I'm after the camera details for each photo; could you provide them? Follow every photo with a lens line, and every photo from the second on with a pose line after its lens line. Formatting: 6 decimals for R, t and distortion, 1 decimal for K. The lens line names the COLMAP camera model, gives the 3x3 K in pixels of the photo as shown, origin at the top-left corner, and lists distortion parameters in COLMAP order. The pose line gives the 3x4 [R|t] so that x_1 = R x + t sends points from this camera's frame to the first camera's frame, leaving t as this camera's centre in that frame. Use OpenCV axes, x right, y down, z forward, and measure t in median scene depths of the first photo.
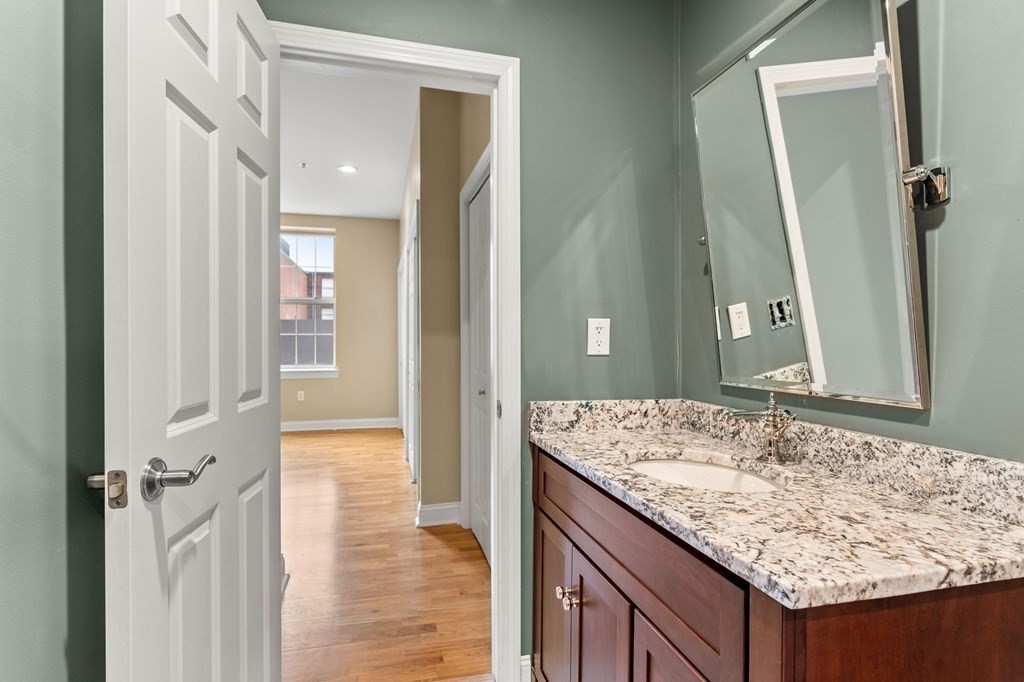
lens RADIAL K [[518.4, 0, 495.9], [0, 518.4, 342.1], [0, 0, 1]] dist [-0.001654, 0.000217]
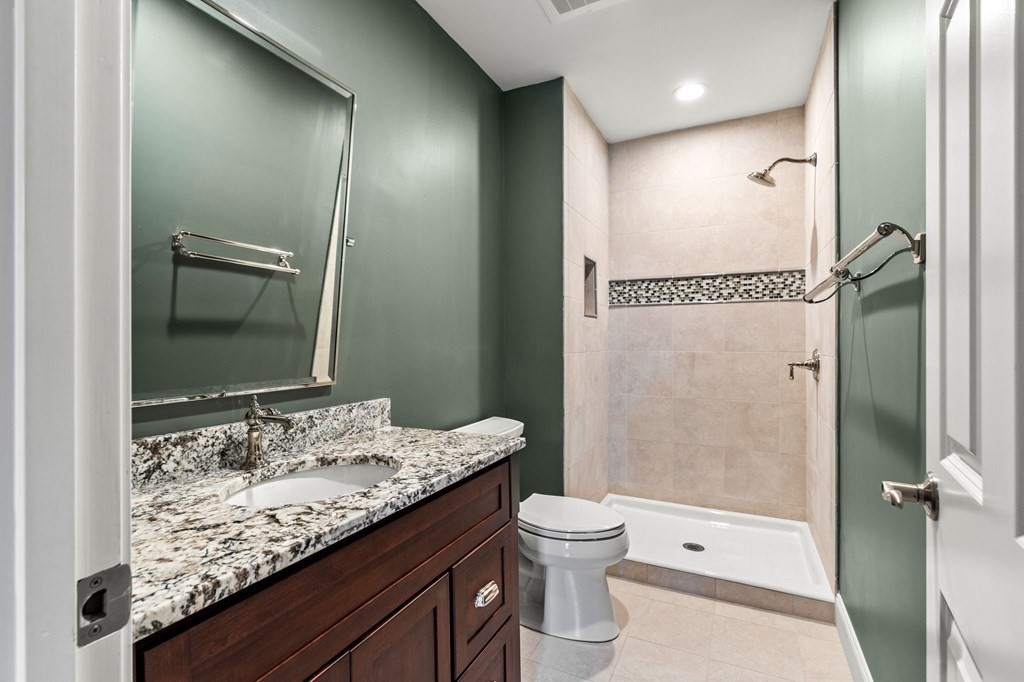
lens RADIAL K [[518.4, 0, 495.9], [0, 518.4, 342.1], [0, 0, 1]] dist [-0.001654, 0.000217]
pose [[-0.779131, -0.001305, 0.626860, -0.517587], [0.005143, 0.999951, 0.008473, -0.011563], [-0.626840, 0.009826, -0.779086, 1.738748]]
